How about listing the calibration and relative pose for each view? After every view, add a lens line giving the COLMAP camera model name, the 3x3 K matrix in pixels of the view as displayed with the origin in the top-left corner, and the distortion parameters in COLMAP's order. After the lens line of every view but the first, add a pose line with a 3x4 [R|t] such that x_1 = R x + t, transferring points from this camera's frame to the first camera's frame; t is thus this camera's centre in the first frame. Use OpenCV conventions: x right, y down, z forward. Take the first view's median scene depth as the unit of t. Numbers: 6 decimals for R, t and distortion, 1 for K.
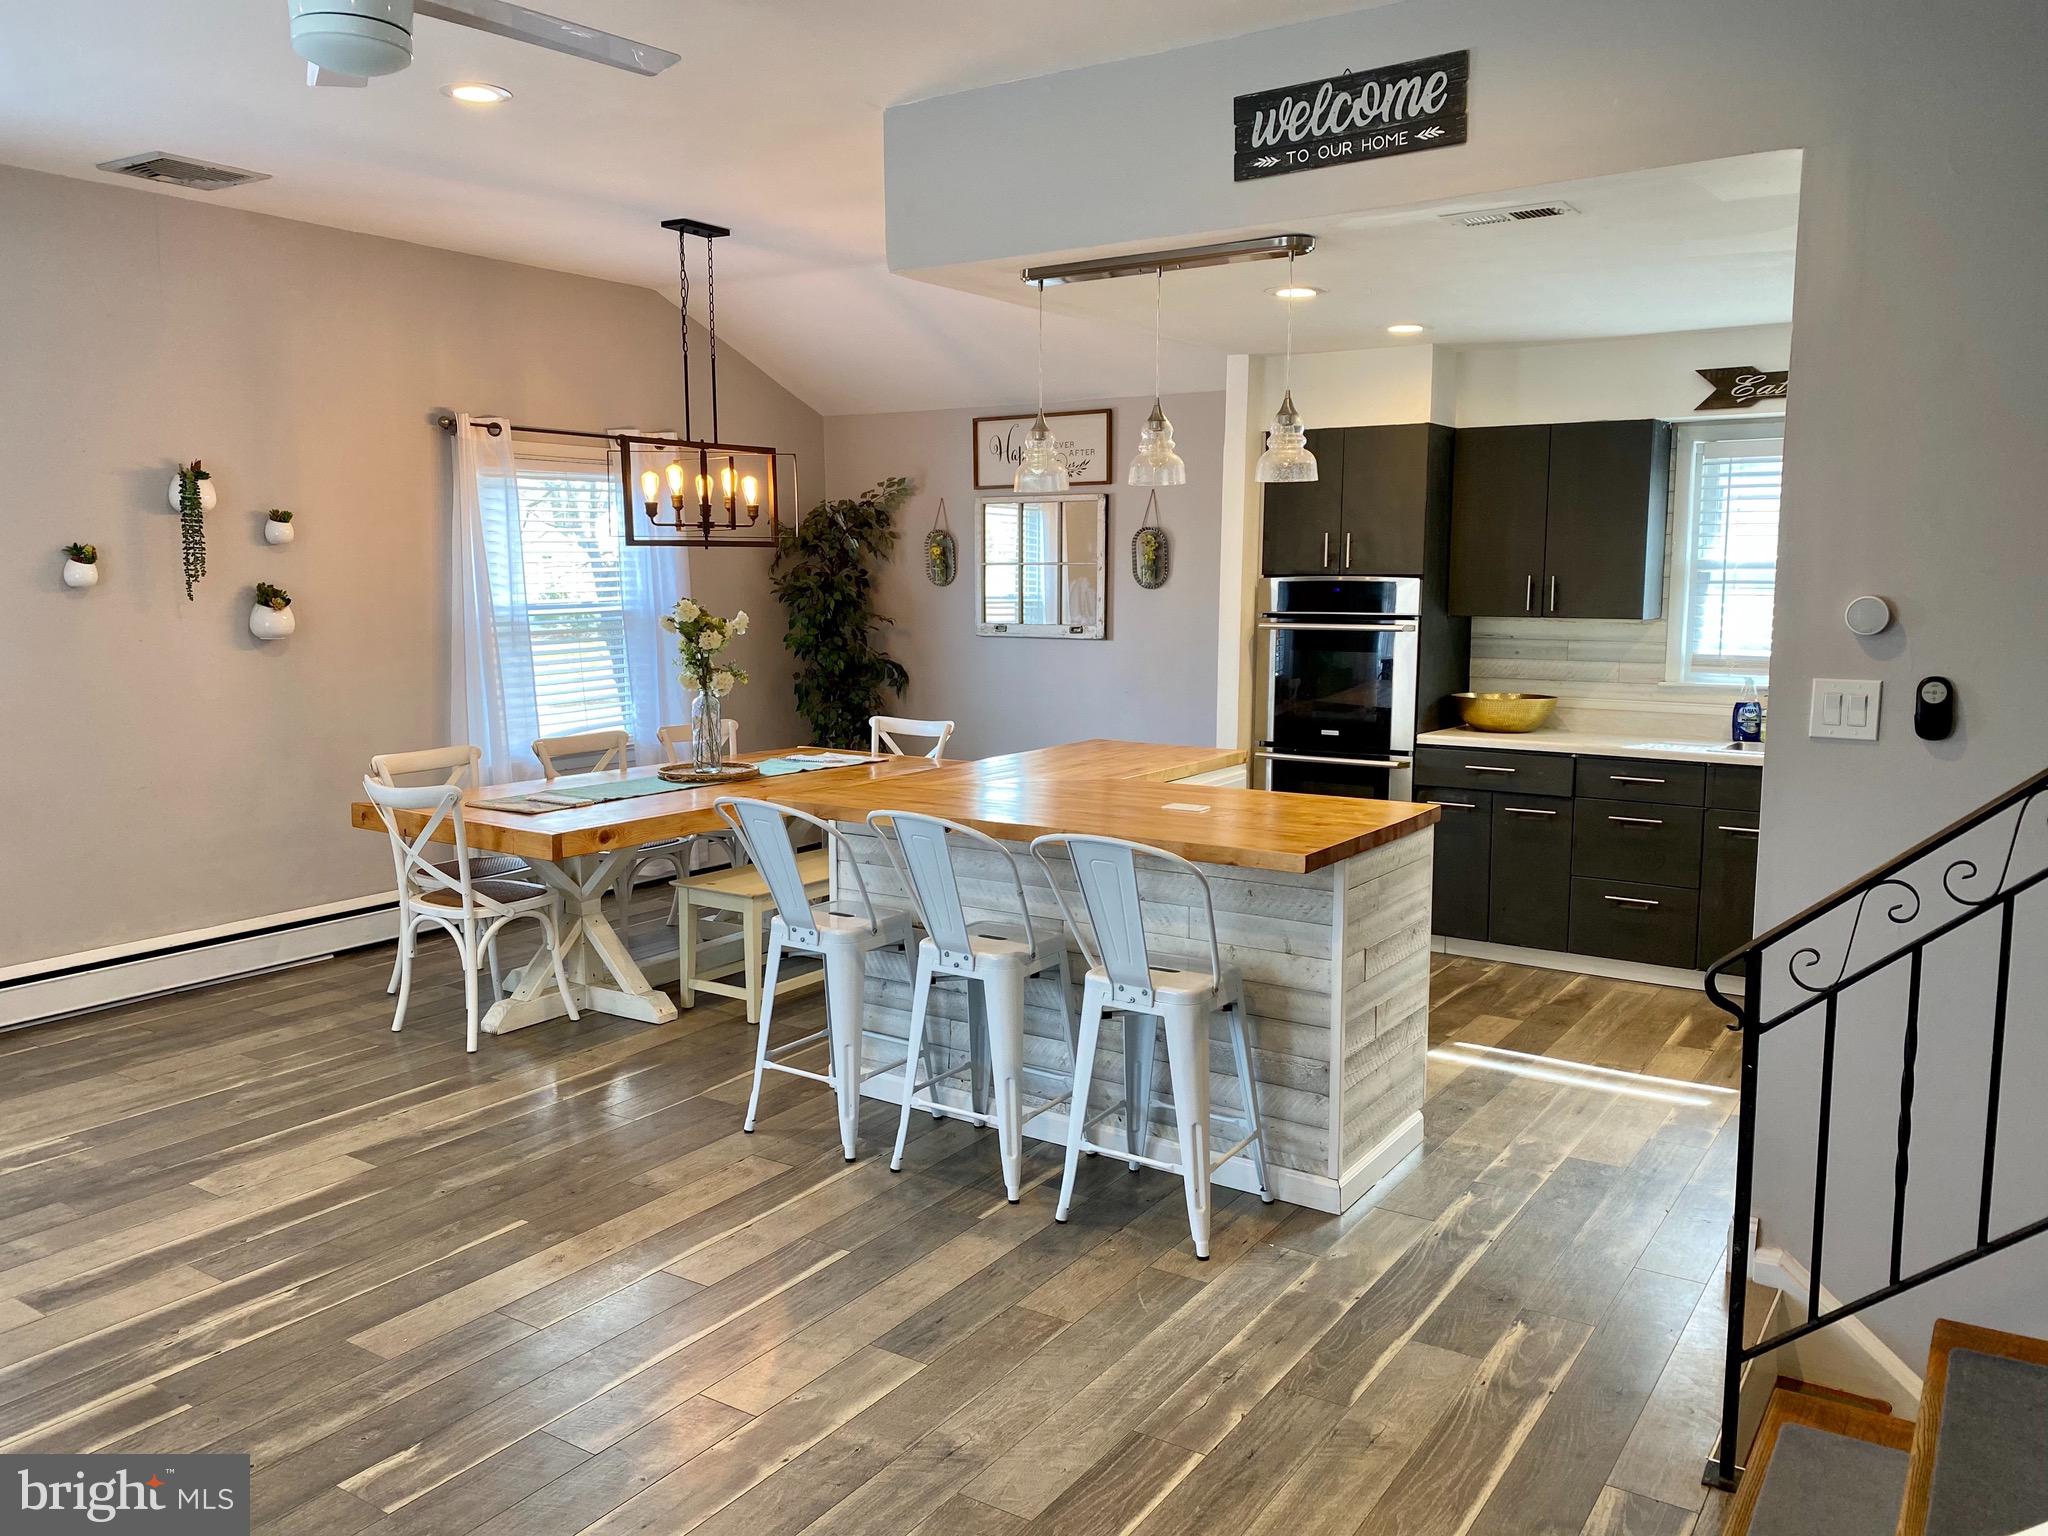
lens RADIAL K [[1563.5, 0, 1010.5], [0, 1563.5, 772.6], [0, 0, 1]] dist [0.040813, -0.044023]
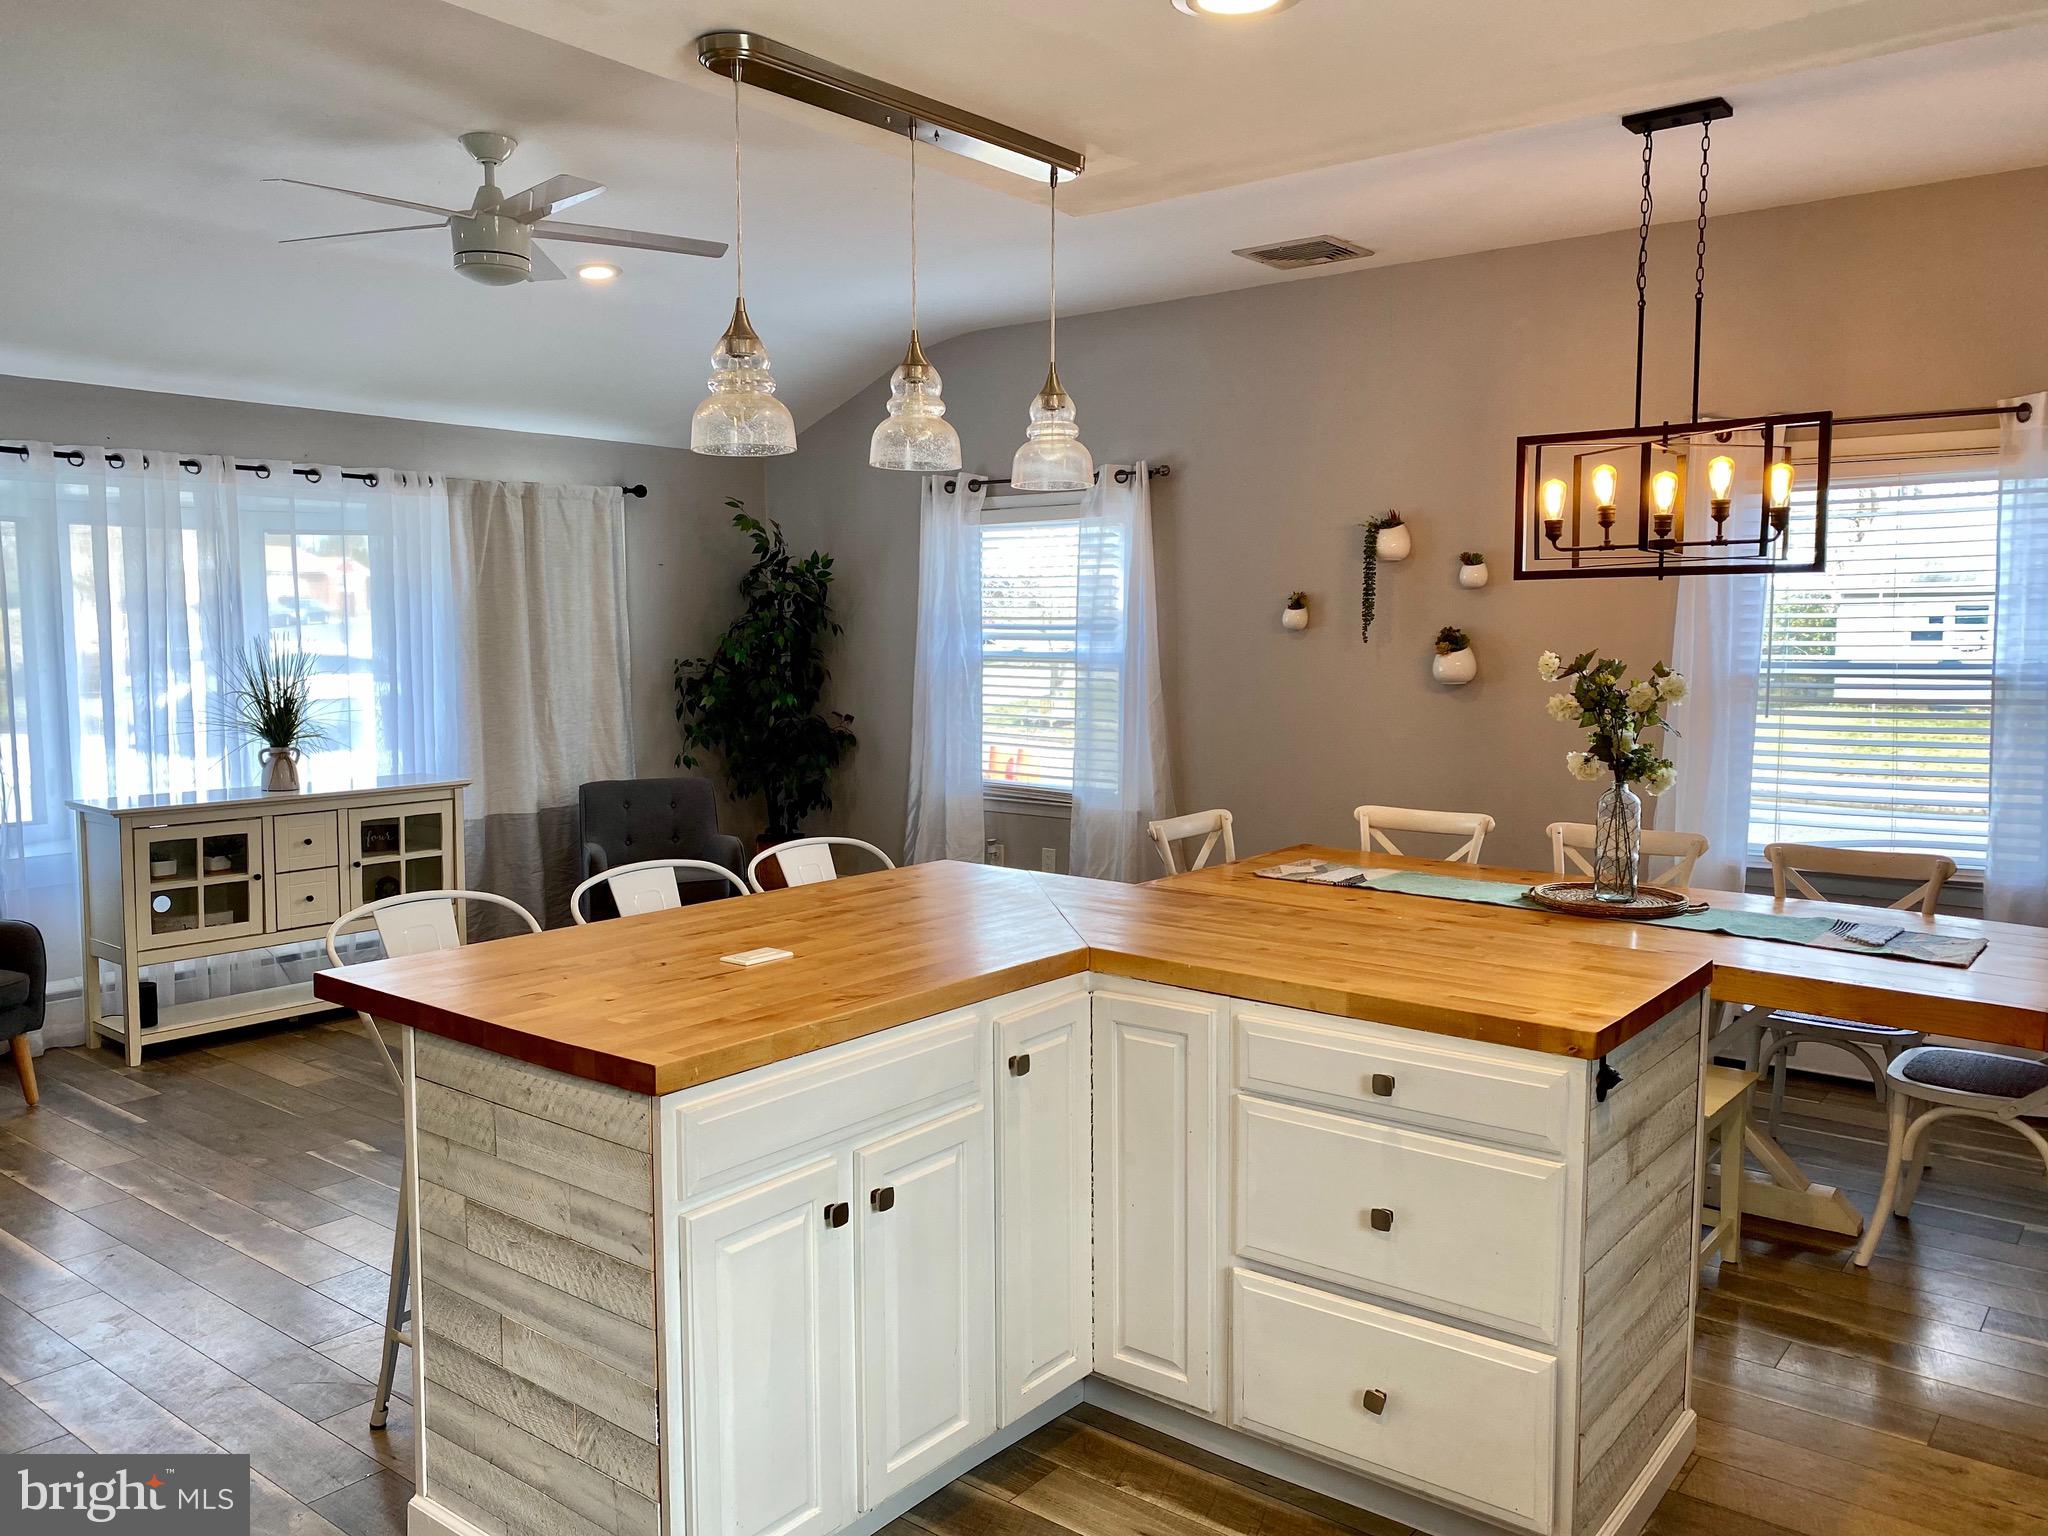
lens RADIAL K [[1563.5, 0, 1011.7], [0, 1563.5, 756.8], [0, 0, 1]] dist [0.040813, -0.044023]
pose [[-0.075665, 0.087382, -0.993297, 0.544239], [-0.134142, 0.986206, 0.096977, -0.100059], [0.988069, 0.140581, -0.062899, 0.812608]]
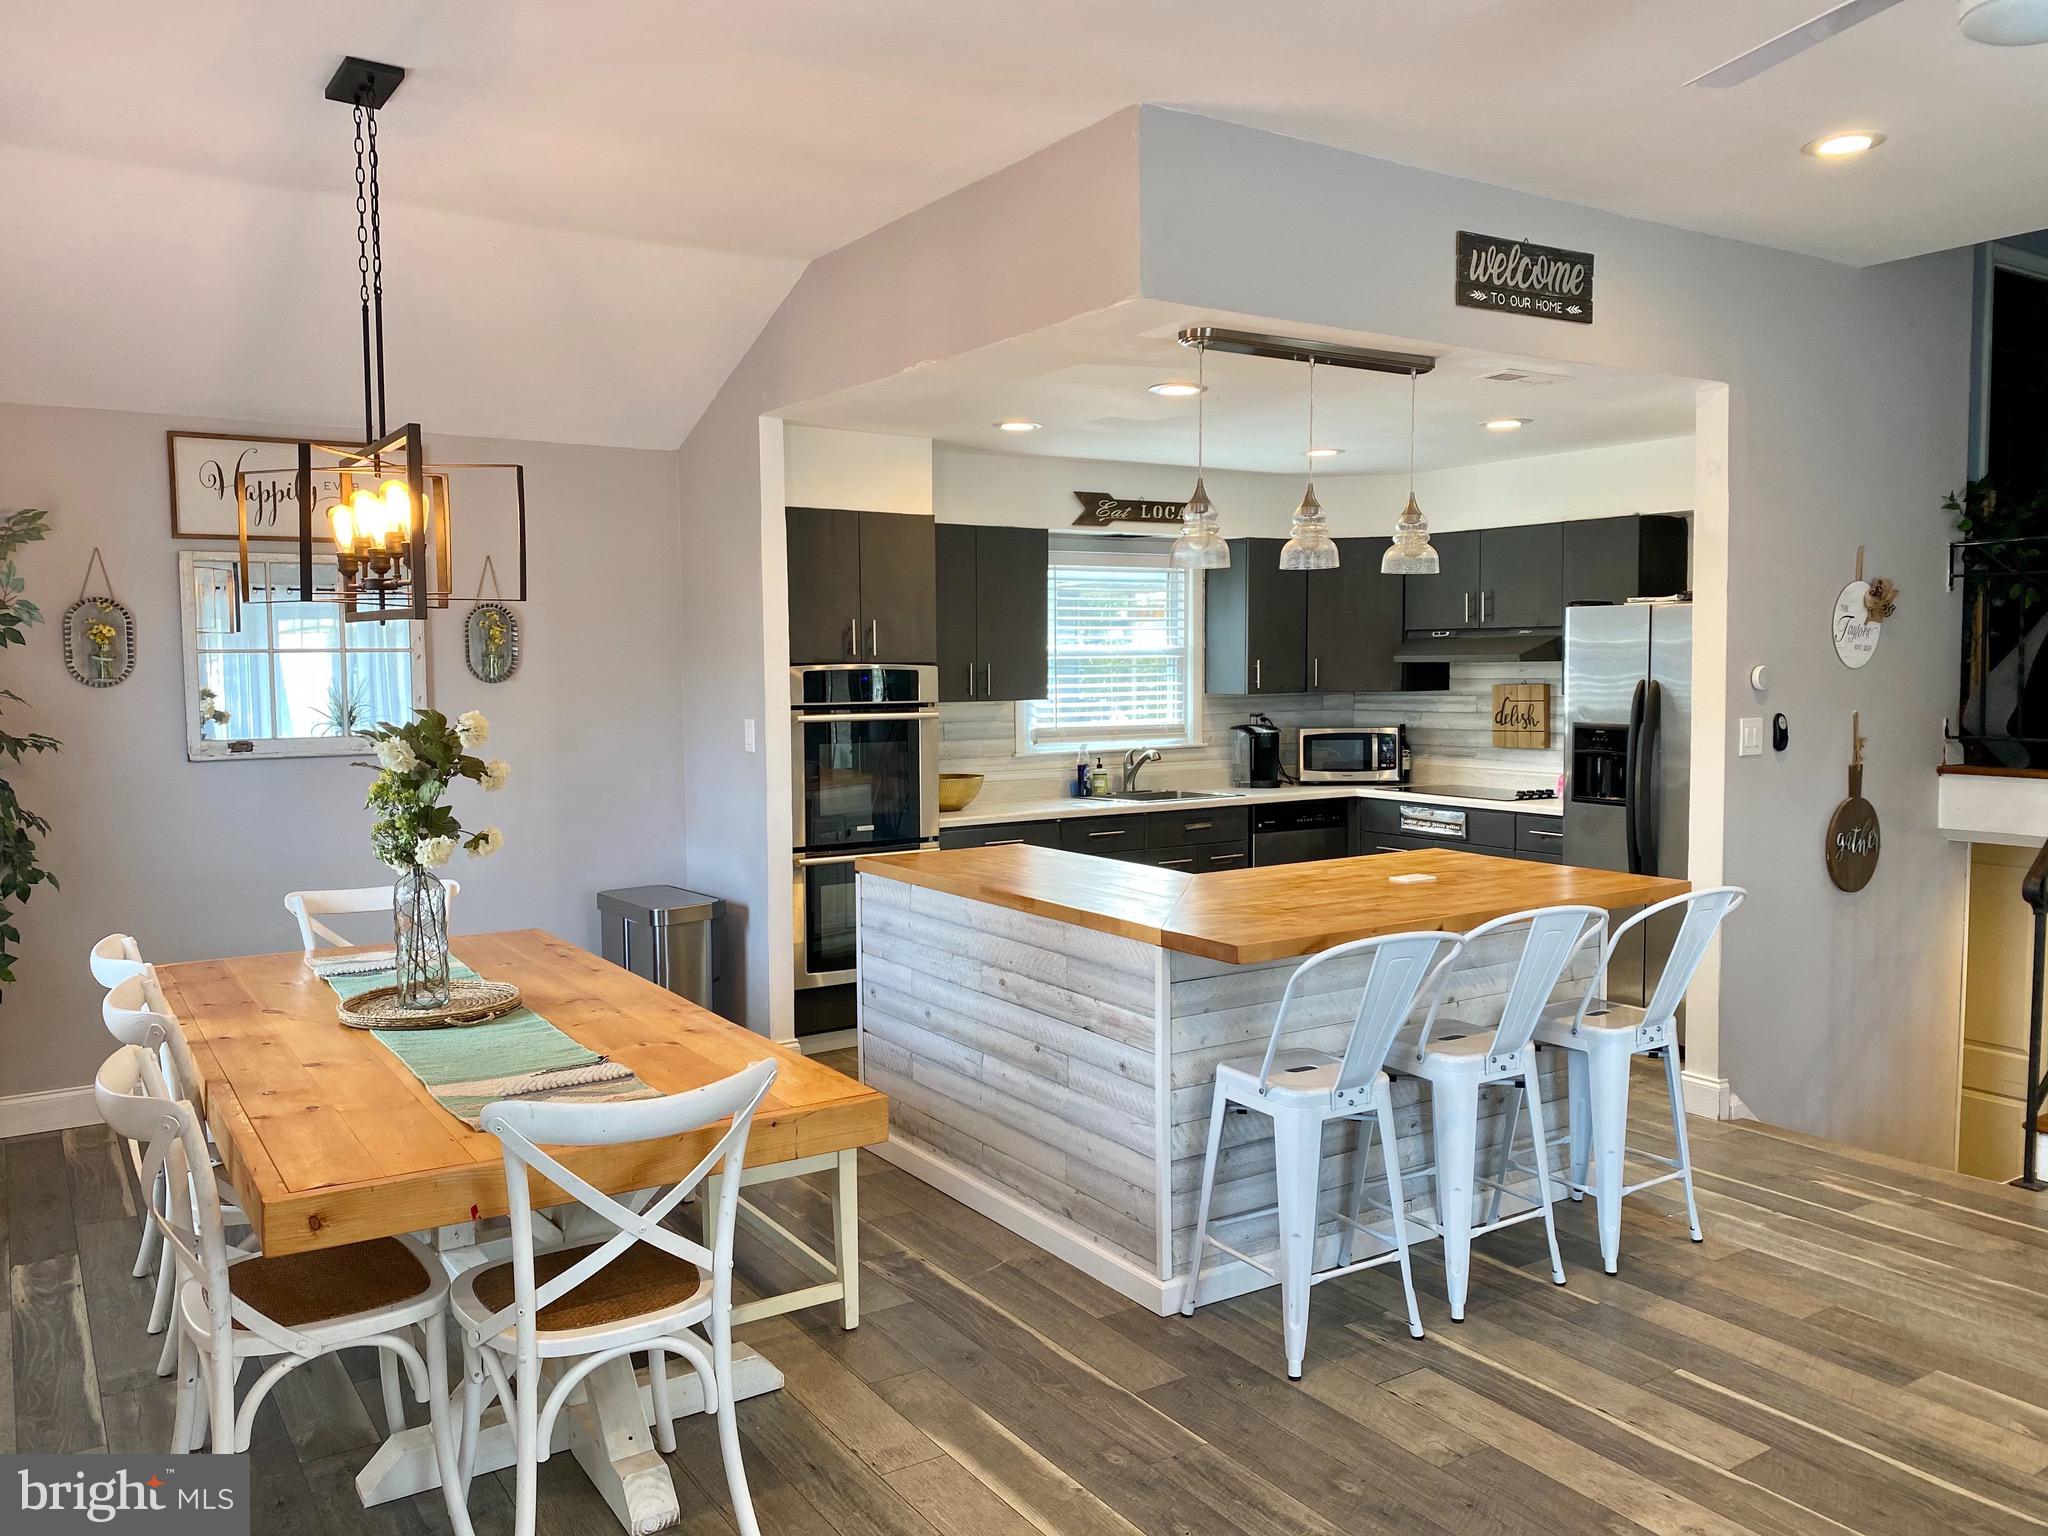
lens RADIAL K [[1563.5, 0, 1009.4], [0, 1563.5, 763.8], [0, 0, 1]] dist [0.040813, -0.044023]
pose [[0.383309, -0.064329, 0.921377, -0.679377], [0.126597, 0.991816, 0.016581, -0.074156], [-0.914903, 0.110288, 0.388316, 0.592209]]
